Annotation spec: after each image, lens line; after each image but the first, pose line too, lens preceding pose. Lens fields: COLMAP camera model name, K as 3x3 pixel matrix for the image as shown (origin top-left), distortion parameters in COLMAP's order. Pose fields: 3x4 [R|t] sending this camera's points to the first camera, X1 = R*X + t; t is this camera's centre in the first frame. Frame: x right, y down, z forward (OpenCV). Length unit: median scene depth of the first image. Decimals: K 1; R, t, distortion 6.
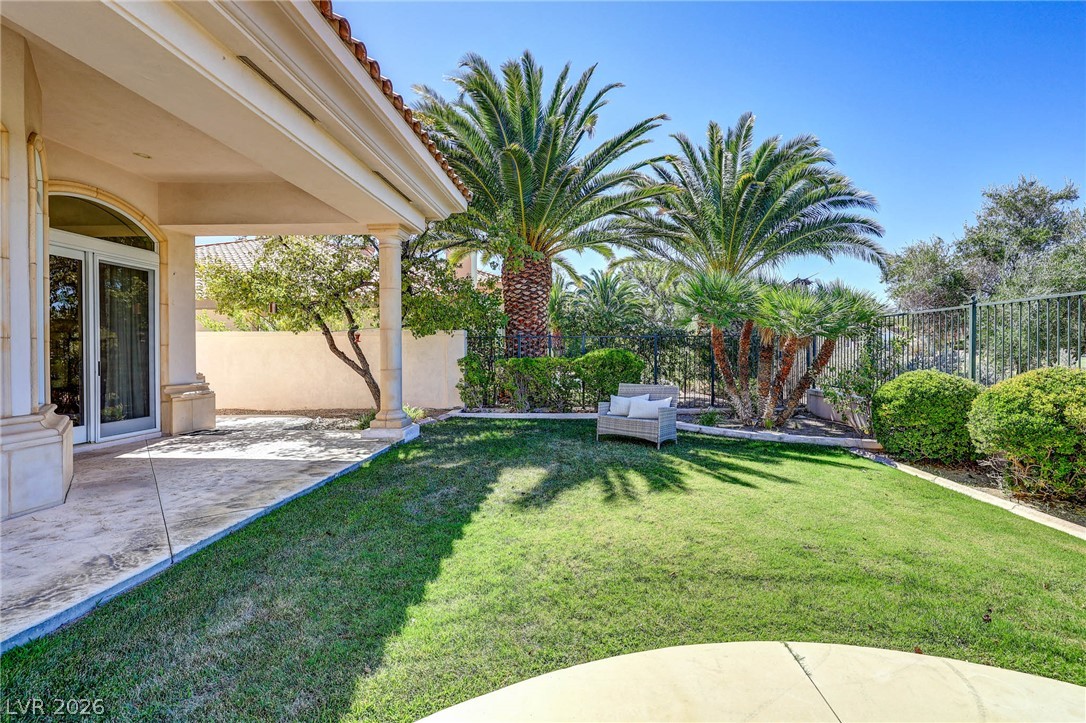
lens RADIAL K [[477.2, 0, 568.5], [0, 477.2, 358.8], [0, 0, 1]] dist [-0.001844, -0.000298]
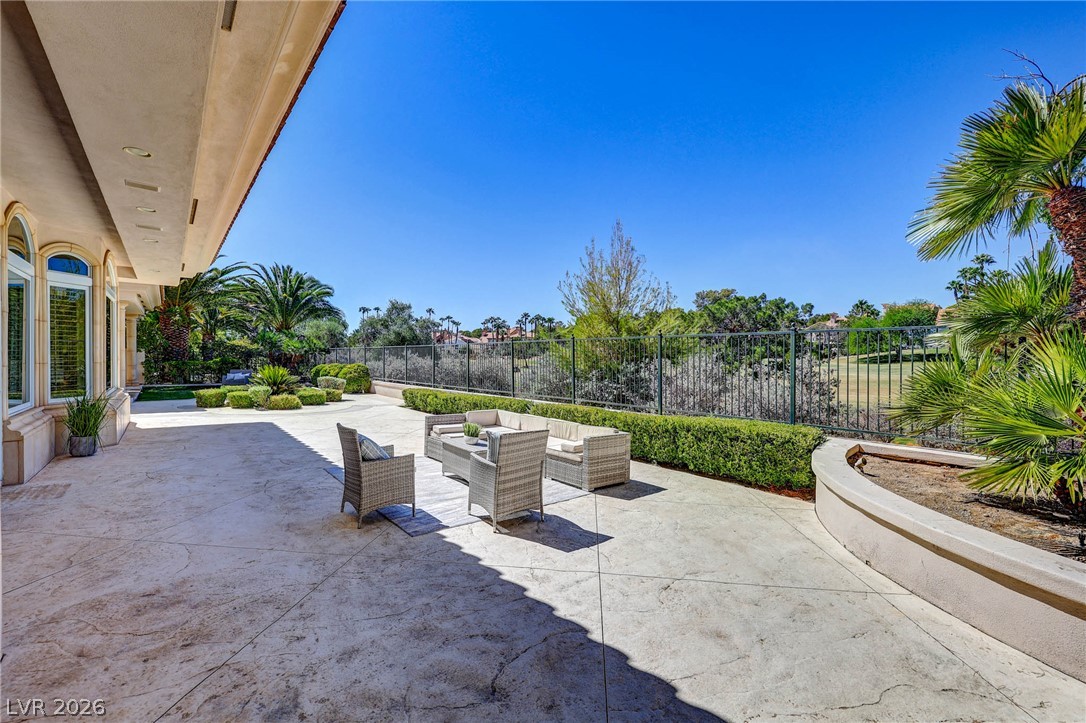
lens RADIAL K [[457.0, 0, 540.2], [0, 457.0, 354.9], [0, 0, 1]] dist [-0.000851, -0.000063]
pose [[0.754028, 0.003613, 0.656832, -0.289957], [0.004794, 0.999928, -0.011003, 0.000446], [-0.656824, 0.011445, 0.753957, -2.274003]]
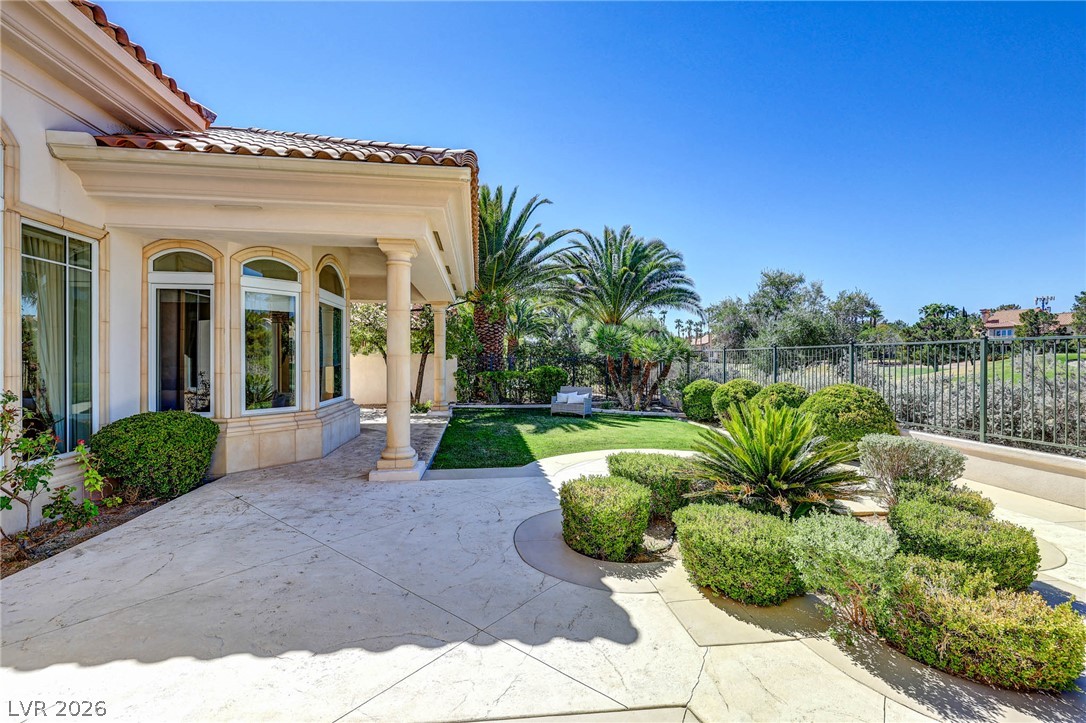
lens RADIAL K [[457.0, 0, 540.2], [0, 457.0, 354.9], [0, 0, 1]] dist [-0.000851, -0.000063]
pose [[0.986441, 0.007601, 0.163940, -0.249625], [-0.003536, 0.999679, -0.025072, -0.025440], [-0.164078, 0.024152, 0.986152, -0.708885]]
